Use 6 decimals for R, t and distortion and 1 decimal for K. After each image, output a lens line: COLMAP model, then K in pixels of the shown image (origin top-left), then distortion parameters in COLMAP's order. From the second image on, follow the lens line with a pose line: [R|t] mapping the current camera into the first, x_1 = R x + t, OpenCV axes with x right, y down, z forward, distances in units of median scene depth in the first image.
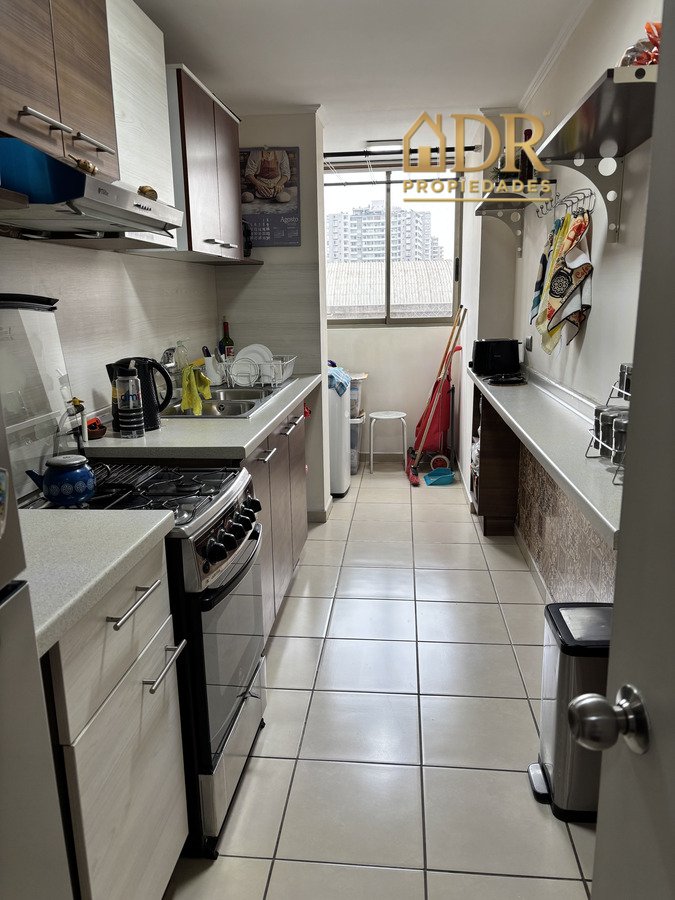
lens RADIAL K [[679.9, 0, 342.4], [0, 679.9, 455.4], [0, 0, 1]] dist [0.046956, -0.051420]
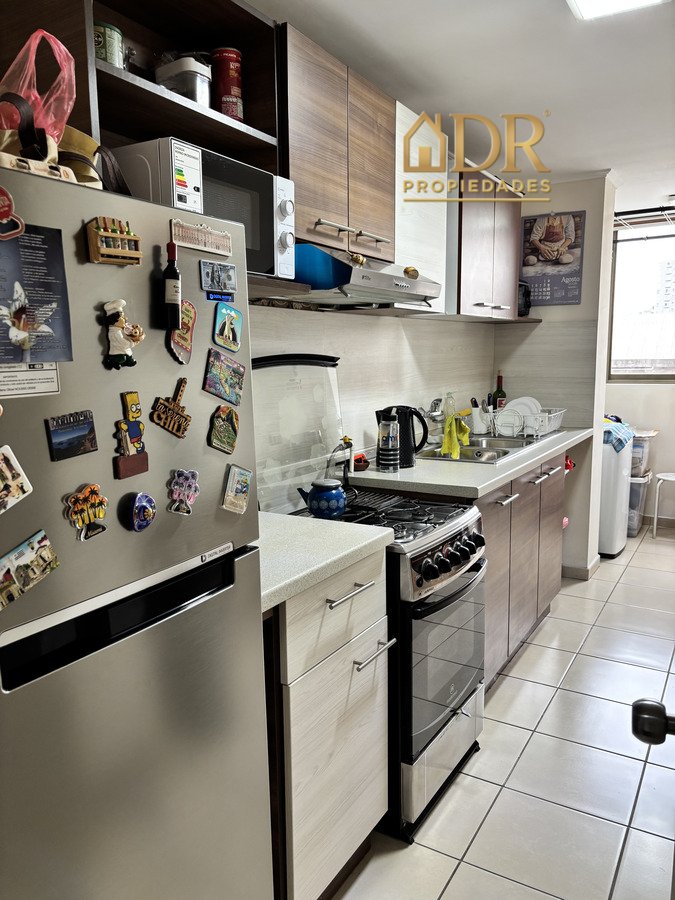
lens RADIAL K [[679.9, 0, 334.4], [0, 679.9, 450.6], [0, 0, 1]] dist [0.046956, -0.051420]
pose [[0.900672, 0.063410, -0.429848, 0.117022], [-0.098479, 0.993340, -0.059809, 0.017057], [0.423193, 0.096199, 0.900918, -0.108121]]
